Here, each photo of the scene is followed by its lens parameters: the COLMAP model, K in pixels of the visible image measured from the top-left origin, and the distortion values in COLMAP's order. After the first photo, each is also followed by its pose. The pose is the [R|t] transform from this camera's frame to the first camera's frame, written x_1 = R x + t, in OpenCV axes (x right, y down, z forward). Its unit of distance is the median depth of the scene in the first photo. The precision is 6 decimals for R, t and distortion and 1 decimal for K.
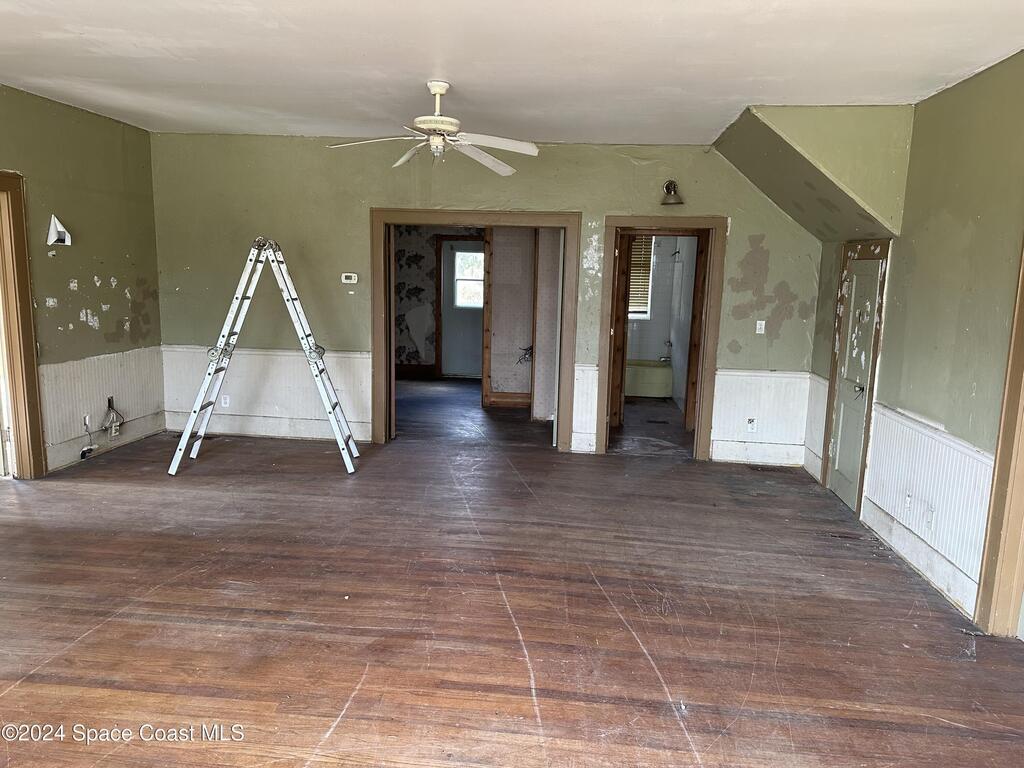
lens RADIAL K [[713.1, 0, 516.4], [0, 713.1, 392.2], [0, 0, 1]] dist [0.074343, -0.098995]
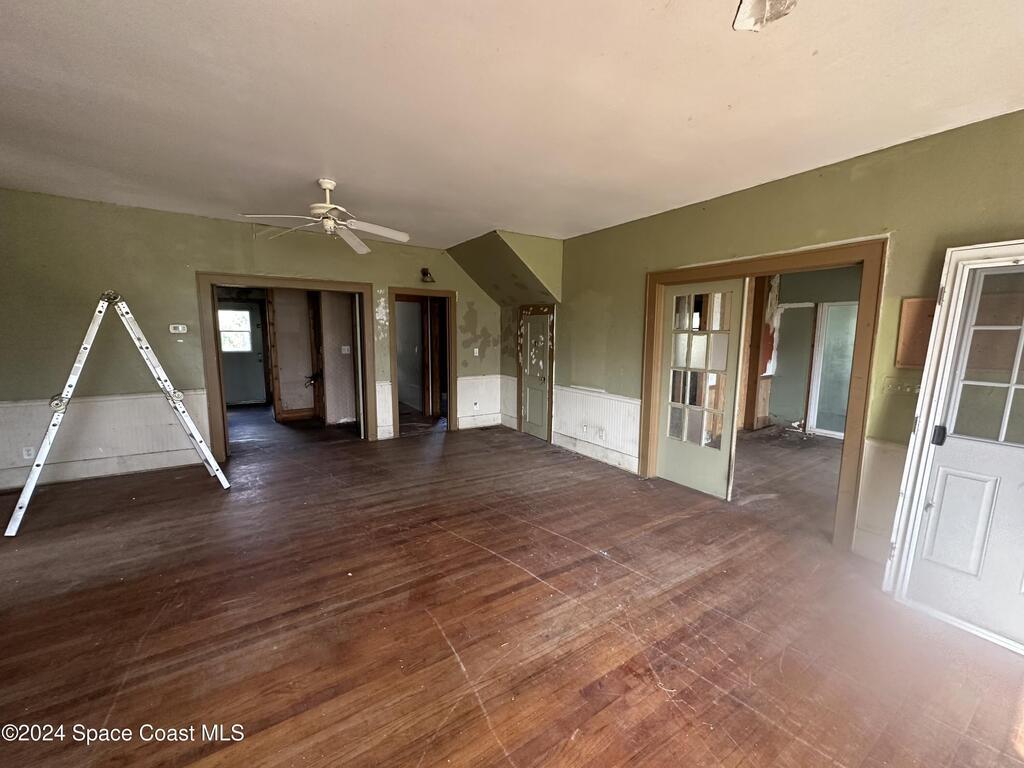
lens RADIAL K [[406.1, 0, 516.0], [0, 406.1, 384.8], [0, 0, 1]] dist [-0.000204, 0.000226]
pose [[0.777156, -0.100869, 0.621171, -0.332811], [0.117003, 0.993020, 0.014869, -0.016041], [-0.618336, 0.061124, 0.783534, 0.194419]]
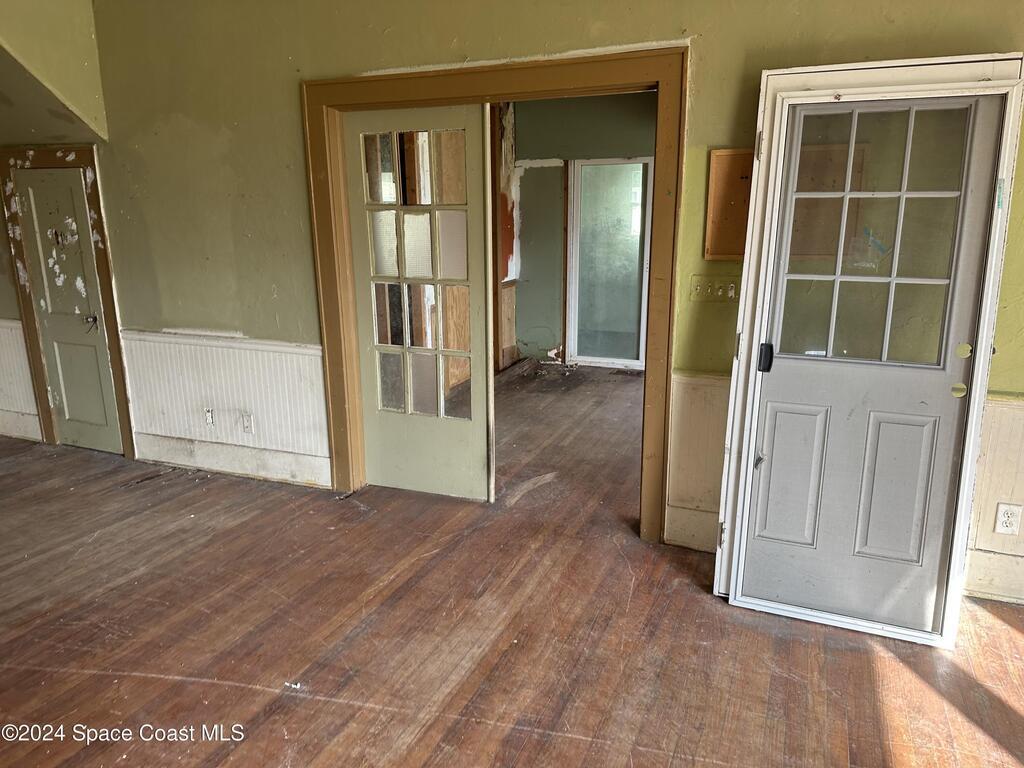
lens RADIAL K [[713.1, 0, 516.4], [0, 713.1, 392.2], [0, 0, 1]] dist [0.074343, -0.098995]
pose [[0.289934, -0.259314, 0.921246, -0.244434], [0.170937, 0.961146, 0.216747, -0.025064], [-0.941657, 0.094633, 0.322995, 0.276900]]
